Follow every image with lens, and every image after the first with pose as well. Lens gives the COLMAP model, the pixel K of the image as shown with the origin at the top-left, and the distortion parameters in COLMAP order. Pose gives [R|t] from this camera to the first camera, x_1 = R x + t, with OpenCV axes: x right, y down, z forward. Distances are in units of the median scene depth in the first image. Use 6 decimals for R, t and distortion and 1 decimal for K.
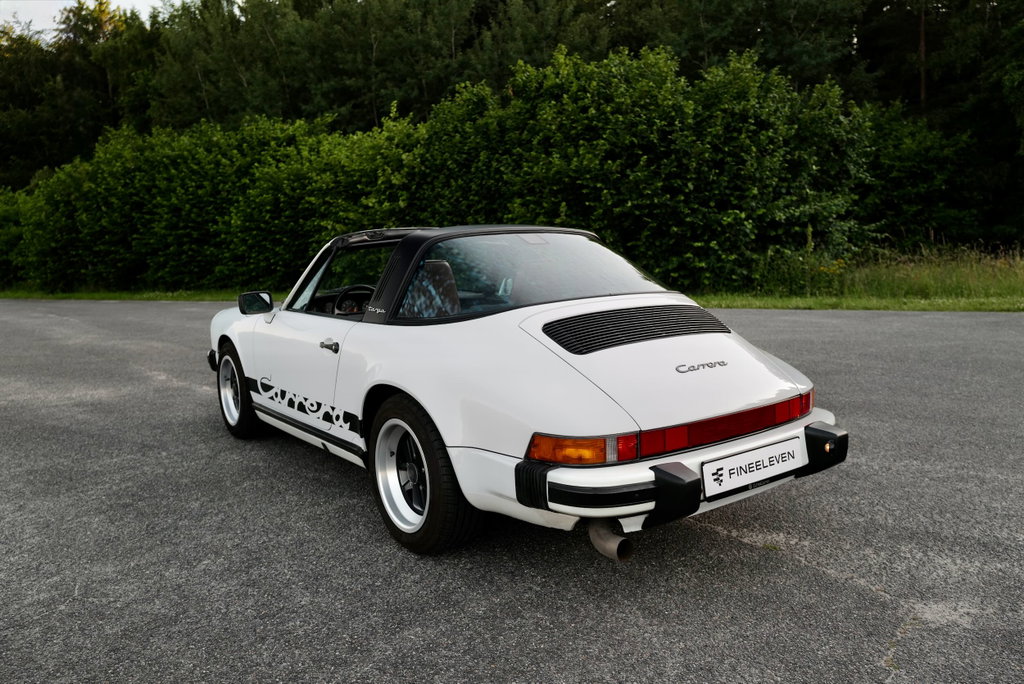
lens RADIAL K [[787.8, 0, 512.0], [0, 787.8, 342.0], [0, 0, 1]] dist [-0.015319, -0.000191]
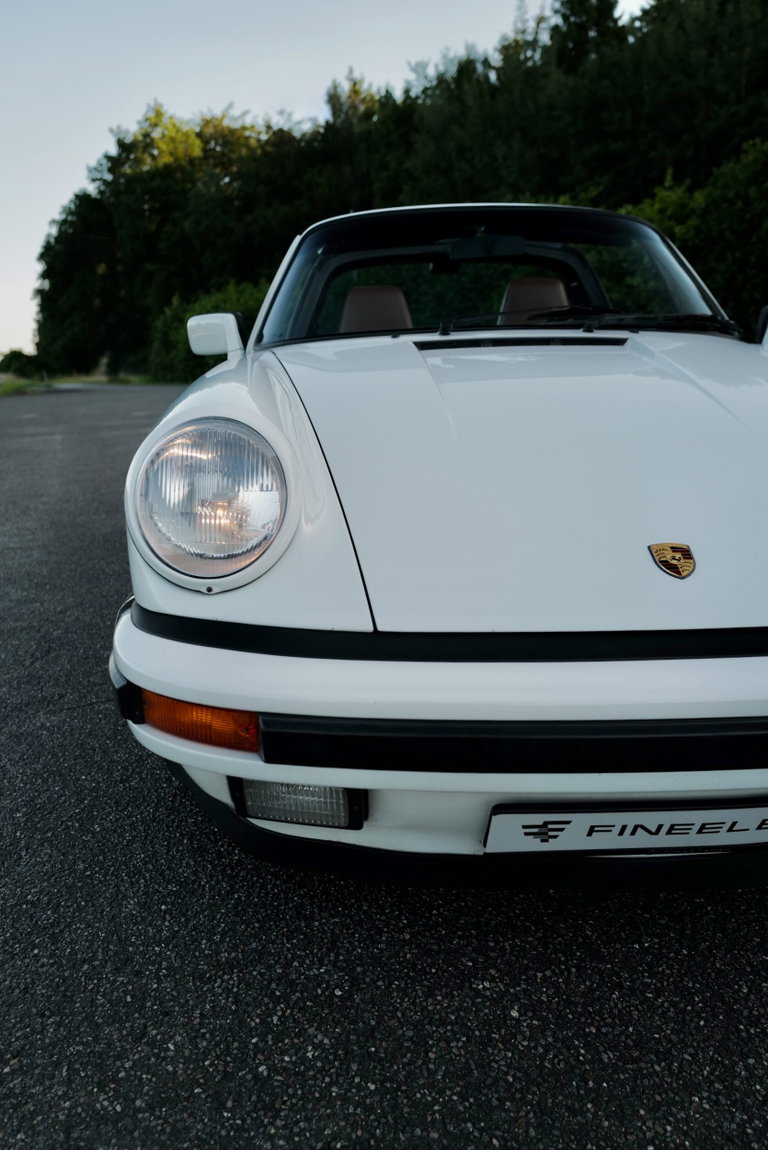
lens RADIAL K [[894.3, 0, 361.7], [0, 894.3, 595.6], [0, 0, 1]] dist [-0.008042, -0.003859]
pose [[0.905066, 0.101280, -0.413035, 0.007727], [-0.036764, 0.986225, 0.161272, 0.037173], [0.423679, -0.130777, 0.896322, -0.169726]]
